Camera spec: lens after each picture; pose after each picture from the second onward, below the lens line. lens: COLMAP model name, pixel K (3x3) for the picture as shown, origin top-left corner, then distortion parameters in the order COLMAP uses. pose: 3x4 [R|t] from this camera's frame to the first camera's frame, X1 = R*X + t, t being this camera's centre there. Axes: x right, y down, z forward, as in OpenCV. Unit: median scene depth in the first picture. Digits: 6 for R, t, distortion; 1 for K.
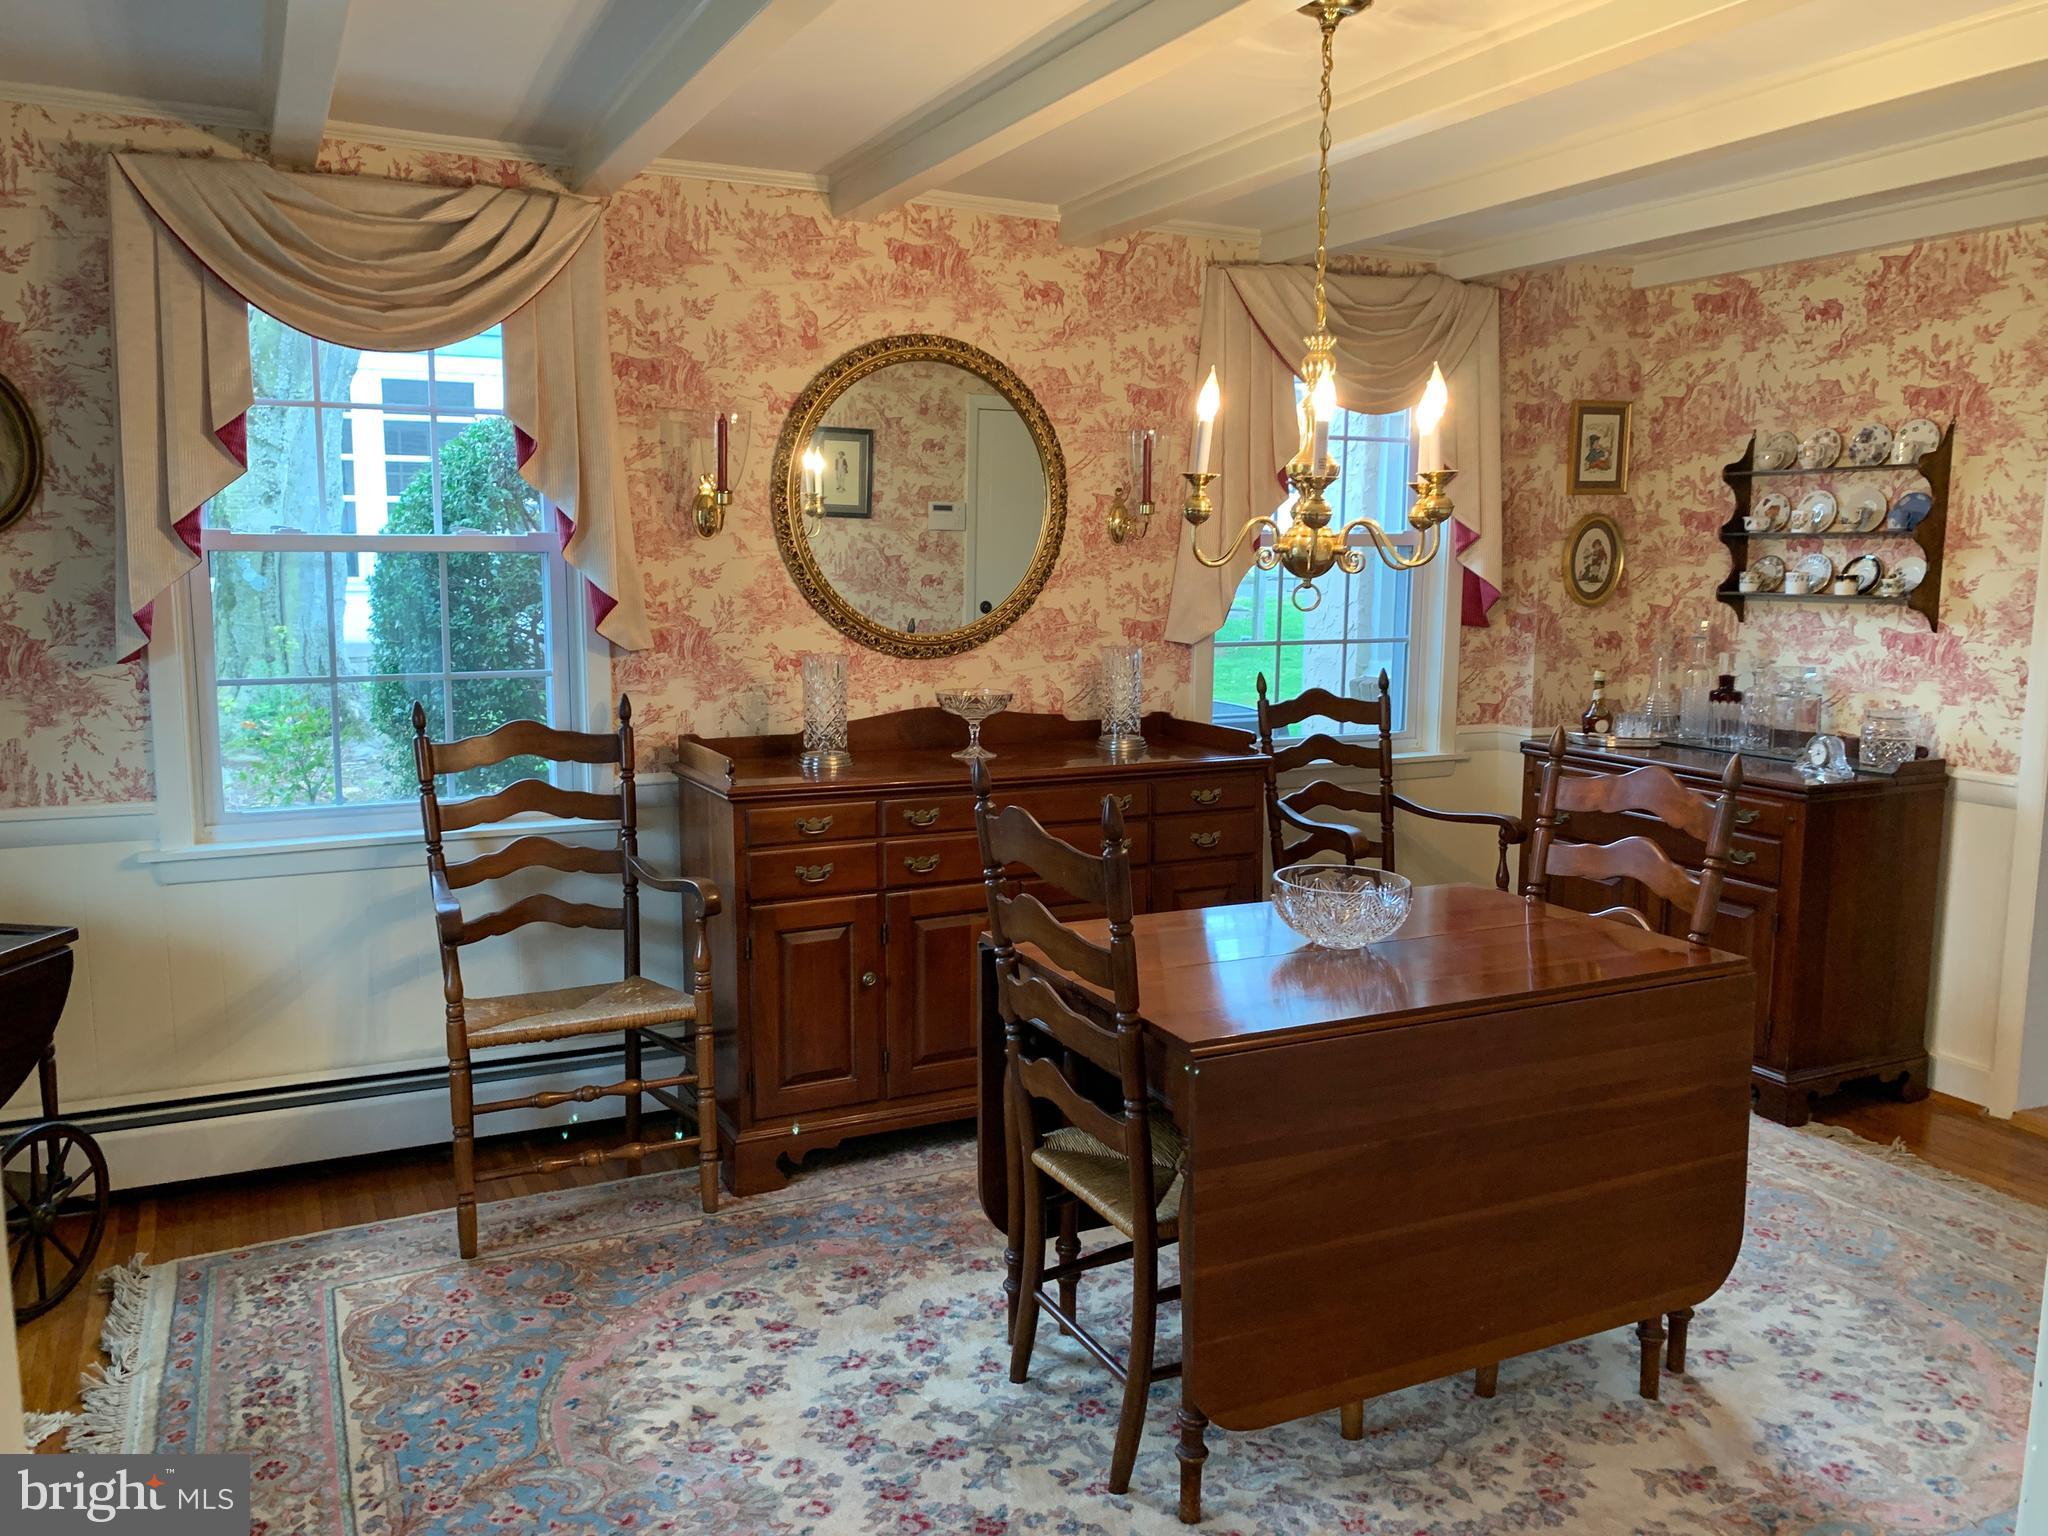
lens RADIAL K [[1551.1, 0, 1031.6], [0, 1551.1, 771.0], [0, 0, 1]] dist [0.031054, -0.014587]
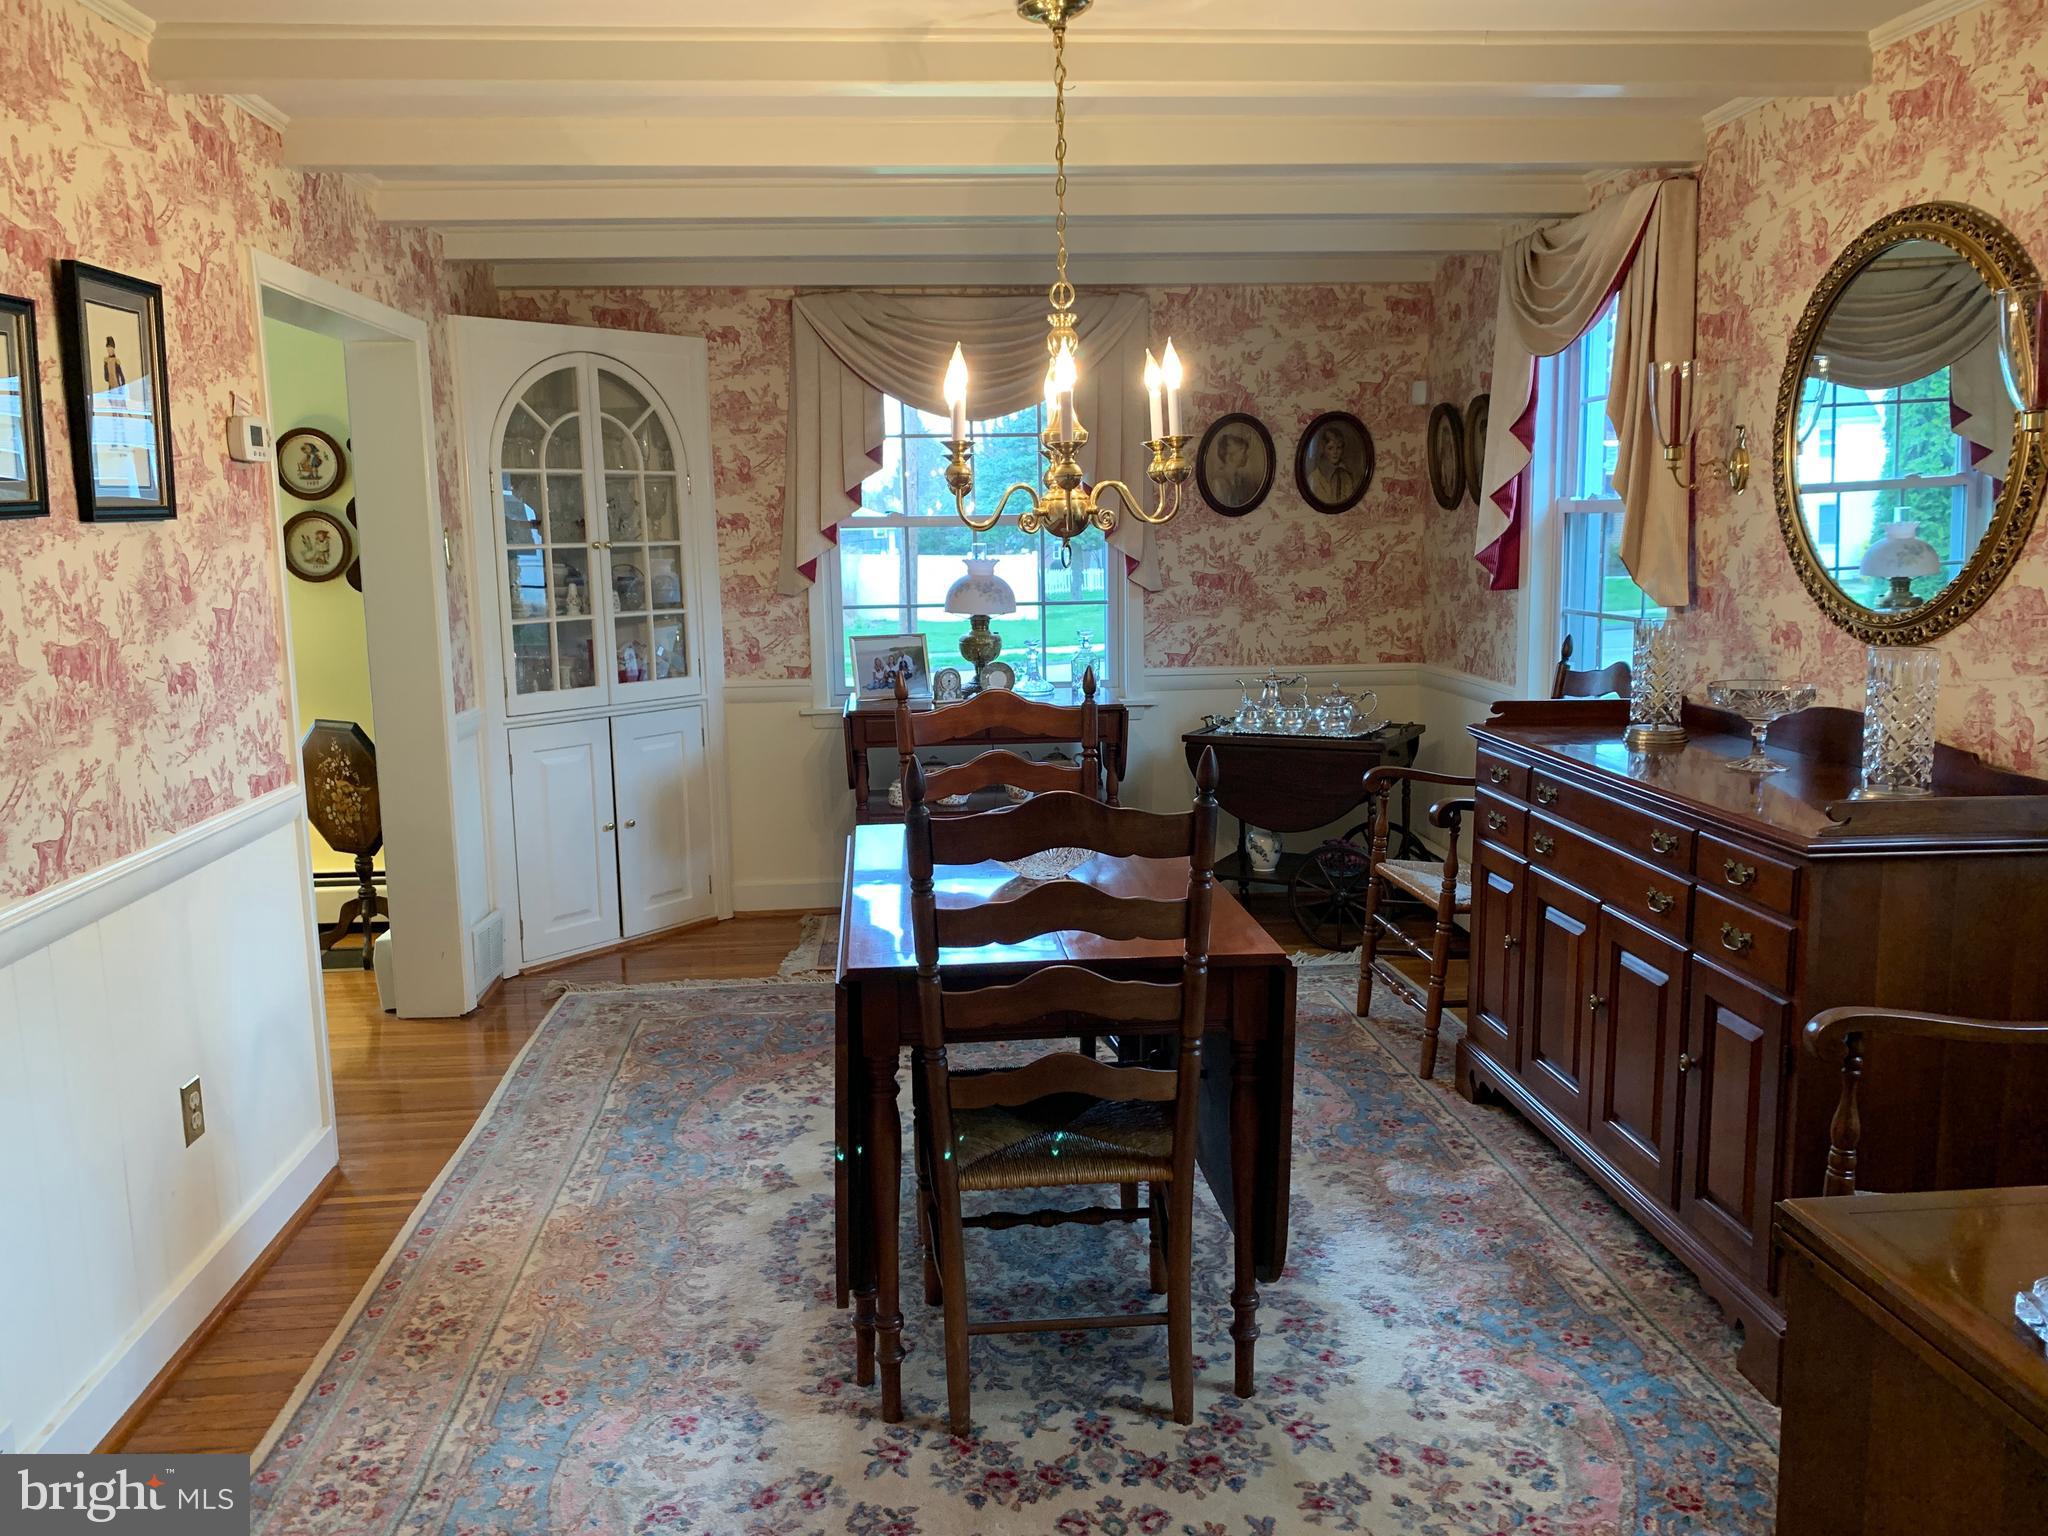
lens RADIAL K [[1551.1, 0, 1031.6], [0, 1551.1, 771.0], [0, 0, 1]] dist [0.031054, -0.014587]
pose [[-0.351859, 0.146807, -0.924469, 0.842321], [-0.120209, 0.972360, 0.200164, -0.124496], [0.928302, 0.181559, -0.324486, 0.941594]]
